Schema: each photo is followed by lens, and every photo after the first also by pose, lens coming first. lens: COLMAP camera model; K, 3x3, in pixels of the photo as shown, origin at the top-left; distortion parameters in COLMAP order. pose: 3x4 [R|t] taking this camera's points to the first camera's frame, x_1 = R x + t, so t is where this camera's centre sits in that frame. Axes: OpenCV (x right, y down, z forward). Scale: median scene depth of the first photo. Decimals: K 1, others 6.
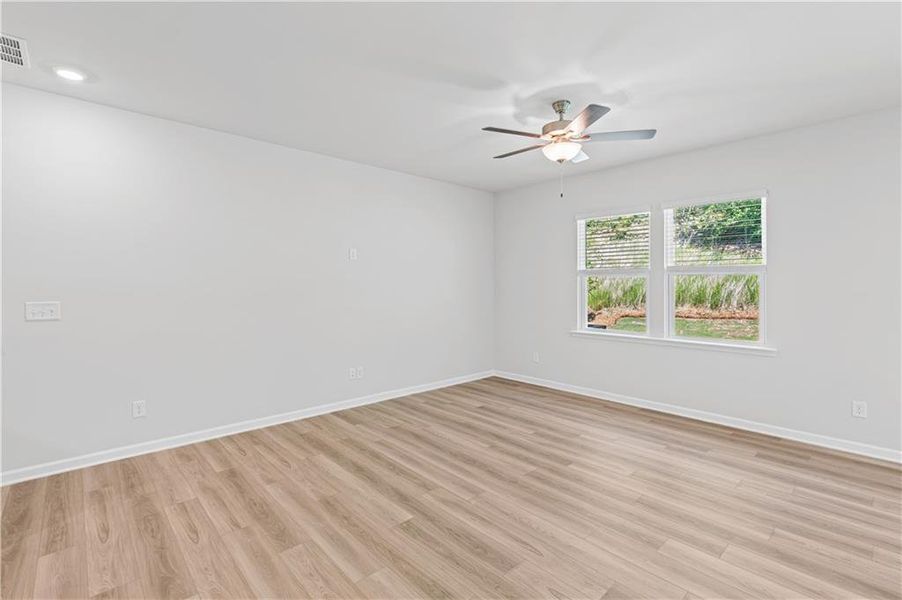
lens RADIAL K [[419.7, 0, 450.1], [0, 419.7, 287.8], [0, 0, 1]] dist [0.000195, 0.000089]
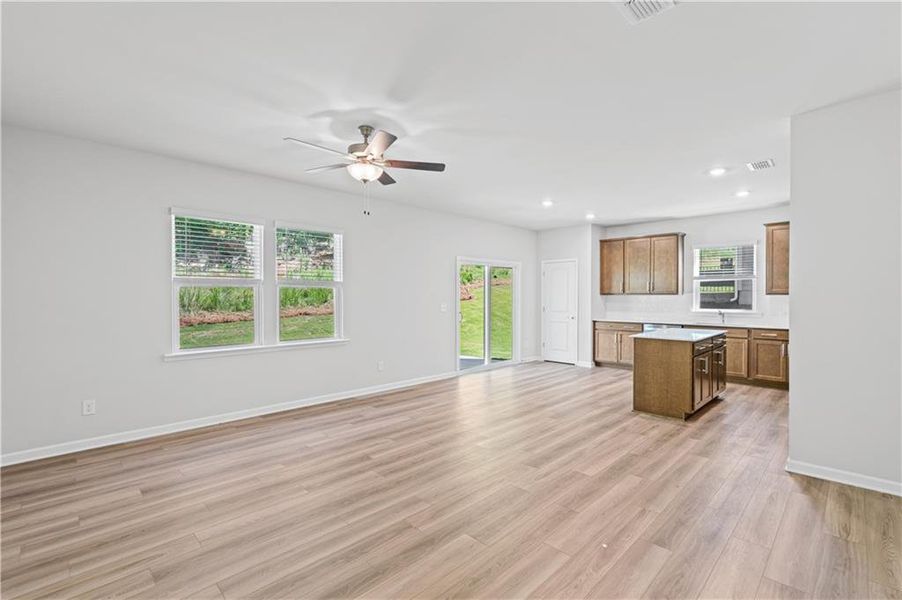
lens RADIAL K [[406.0, 0, 450.5], [0, 406.0, 298.0], [0, 0, 1]] dist [0.001575, 0.000264]
pose [[-0.048532, -0.003543, 0.998815, -0.775757], [0.005779, 0.999976, 0.003828, -0.003307], [-0.998805, 0.005958, -0.048511, 0.814409]]
